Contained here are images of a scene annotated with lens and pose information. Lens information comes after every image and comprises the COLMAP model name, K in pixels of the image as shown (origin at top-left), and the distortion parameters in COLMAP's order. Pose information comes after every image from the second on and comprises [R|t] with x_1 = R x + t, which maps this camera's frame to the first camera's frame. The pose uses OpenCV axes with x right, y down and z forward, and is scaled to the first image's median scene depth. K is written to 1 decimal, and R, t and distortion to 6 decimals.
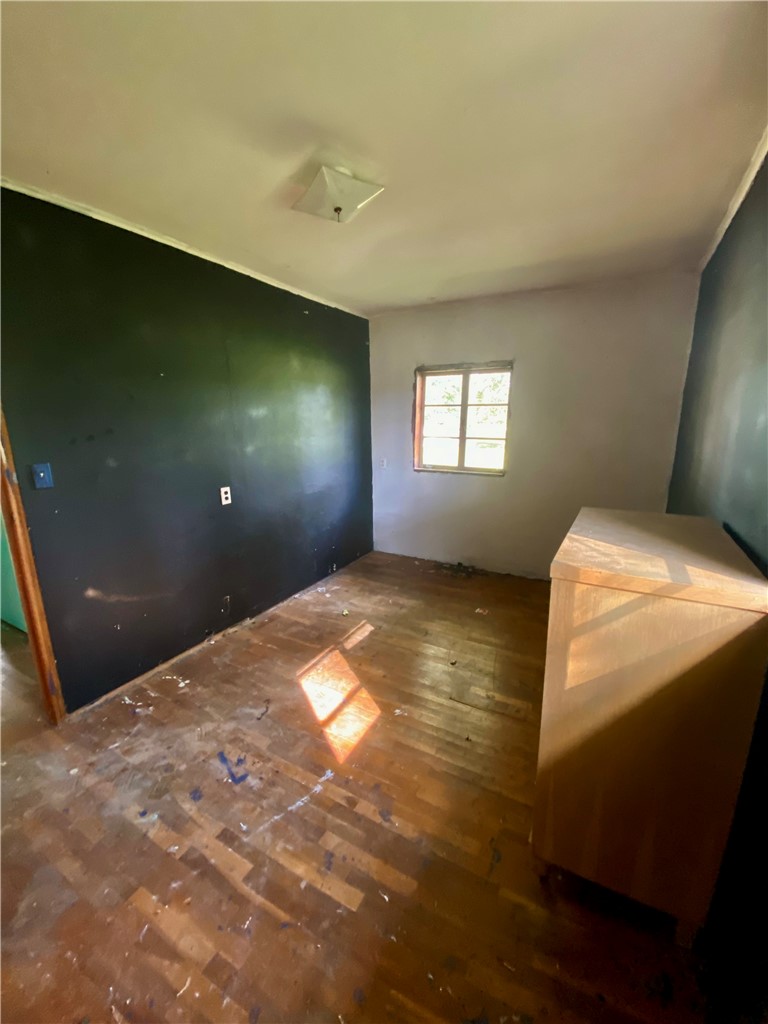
lens RADIAL K [[418.8, 0, 383.6], [0, 418.8, 507.2], [0, 0, 1]] dist [0.033446, -0.024710]
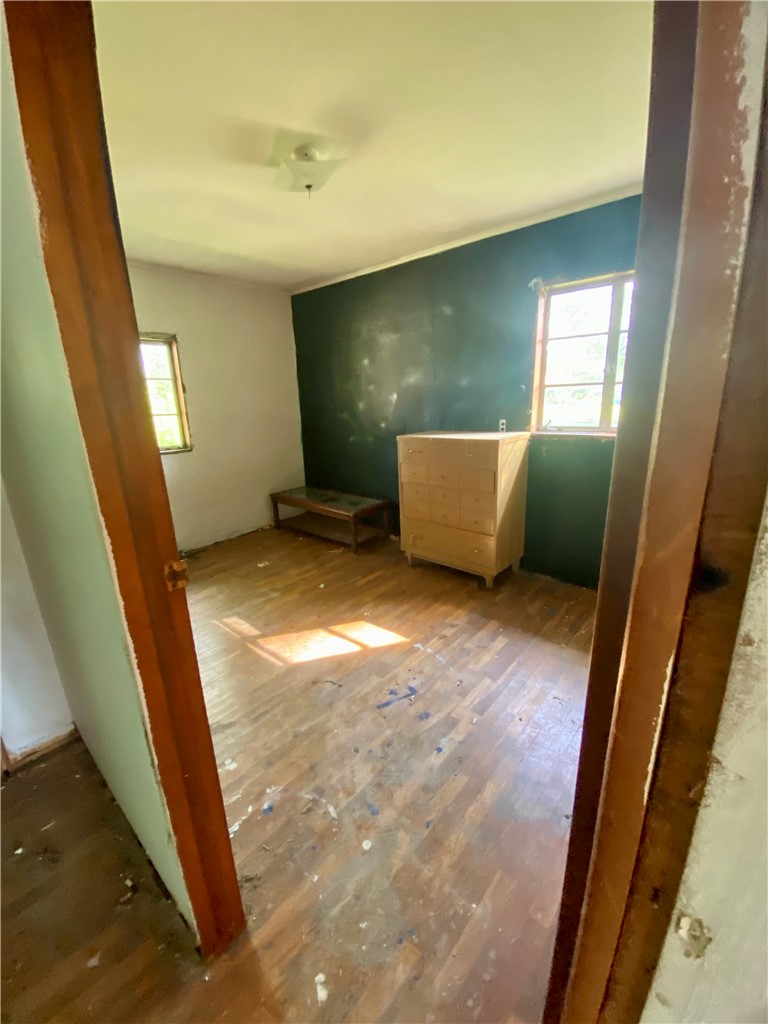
lens RADIAL K [[418.8, 0, 383.6], [0, 418.8, 507.2], [0, 0, 1]] dist [0.033446, -0.024710]
pose [[0.197166, -0.250880, 0.947726, -1.234058], [0.238242, 0.949985, 0.201914, -0.081448], [-0.950982, 0.185978, 0.247074, 0.649800]]
